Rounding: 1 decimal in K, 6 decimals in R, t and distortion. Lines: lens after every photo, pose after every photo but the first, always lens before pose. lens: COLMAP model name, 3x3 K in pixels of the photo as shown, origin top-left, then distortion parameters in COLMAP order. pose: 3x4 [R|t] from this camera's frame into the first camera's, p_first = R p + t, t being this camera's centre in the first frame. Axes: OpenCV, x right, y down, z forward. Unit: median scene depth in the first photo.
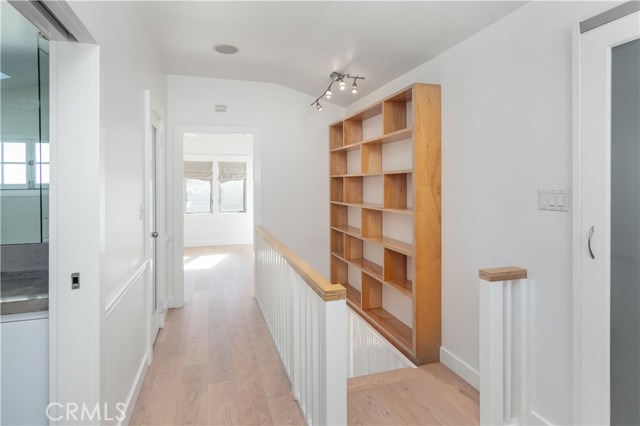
lens RADIAL K [[338.7, 0, 326.2], [0, 338.7, 182.1], [0, 0, 1]] dist [0.002722, 0.001081]
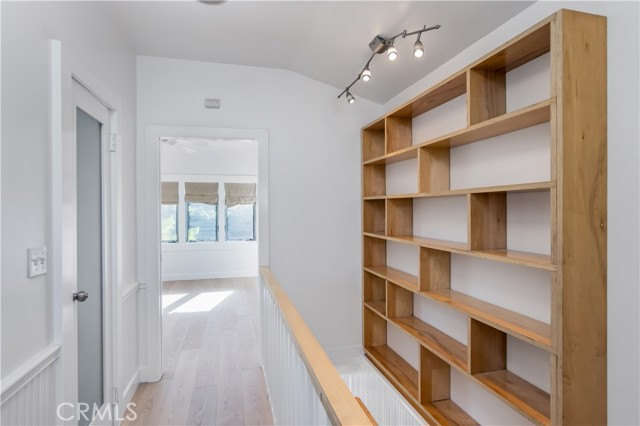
lens RADIAL K [[338.7, 0, 320.2], [0, 338.7, 212.6], [0, 0, 1]] dist [0.002722, 0.001081]
pose [[0.998250, 0.002040, -0.059097, -0.042613], [-0.000924, 0.999821, 0.018889, -0.000277], [0.059125, -0.018802, 0.998074, 0.313934]]
